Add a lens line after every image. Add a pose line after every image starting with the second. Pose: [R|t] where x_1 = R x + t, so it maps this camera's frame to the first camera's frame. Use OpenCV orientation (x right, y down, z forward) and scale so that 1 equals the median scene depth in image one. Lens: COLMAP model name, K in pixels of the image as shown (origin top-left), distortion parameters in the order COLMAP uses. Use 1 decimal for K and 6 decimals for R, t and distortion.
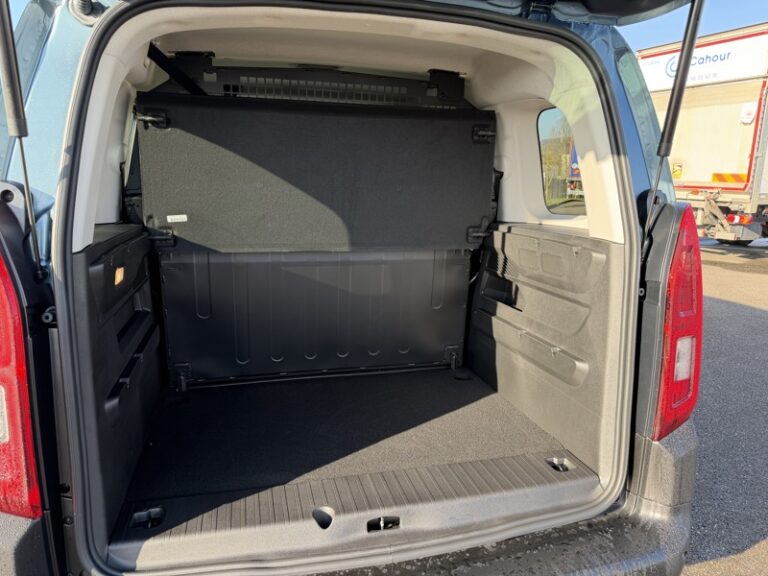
lens RADIAL K [[551.6, 0, 389.4], [0, 551.6, 291.0], [0, 0, 1]] dist [0.057082, -0.048000]
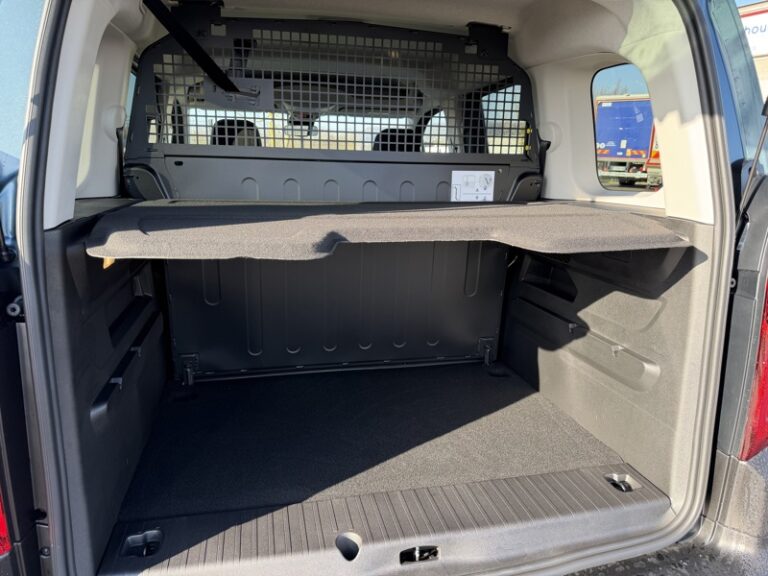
lens RADIAL K [[551.6, 0, 388.8], [0, 551.6, 290.3], [0, 0, 1]] dist [0.057082, -0.048000]
pose [[0.999621, 0.010758, -0.025352, -0.036374], [-0.009926, 0.999415, 0.032739, -0.009202], [0.025689, -0.032475, 0.999142, 0.153201]]
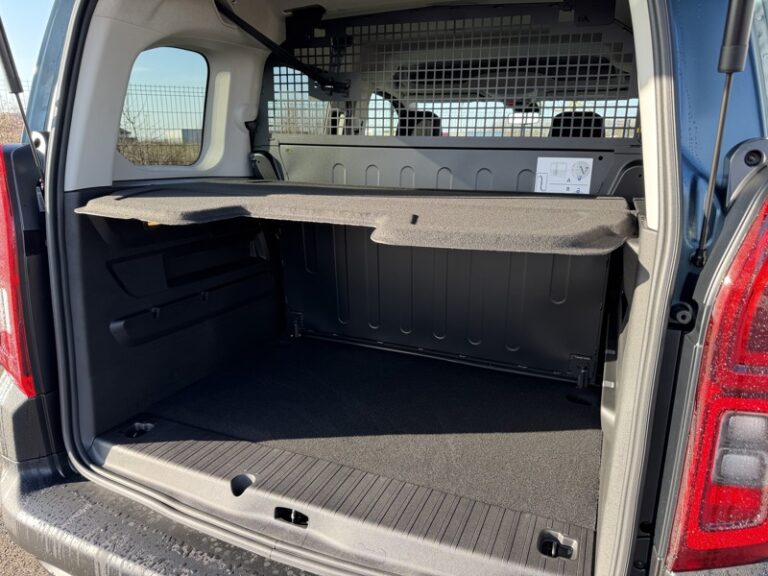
lens RADIAL K [[551.6, 0, 376.9], [0, 551.6, 292.5], [0, 0, 1]] dist [0.057082, -0.048000]
pose [[0.788293, 0.155401, -0.595352, 0.534263], [-0.124917, 0.987850, 0.092452, -0.036349], [0.602486, 0.001490, 0.798128, 0.338341]]
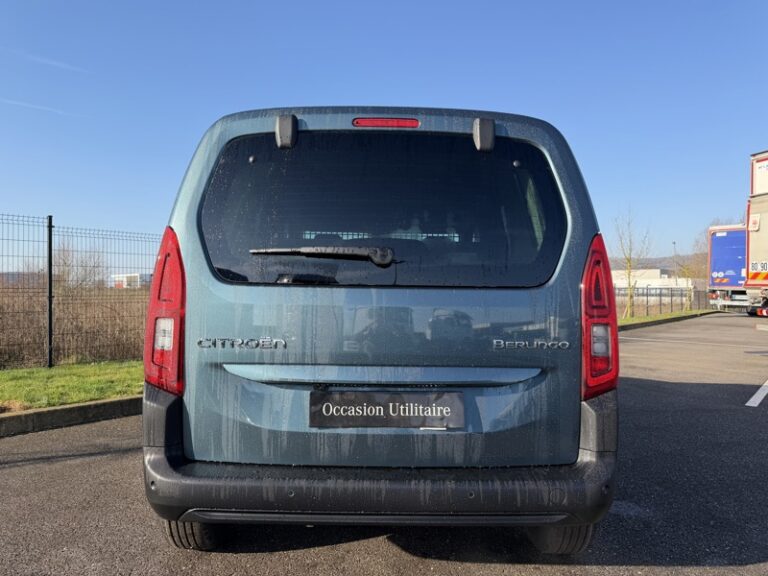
lens RADIAL K [[551.6, 0, 383.5], [0, 551.6, 290.5], [0, 0, 1]] dist [0.057082, -0.048000]
pose [[0.969830, -0.000515, -0.243784, 0.332433], [-0.049648, 0.978623, -0.199581, 0.299587], [0.238675, 0.205663, 0.949072, -0.461301]]
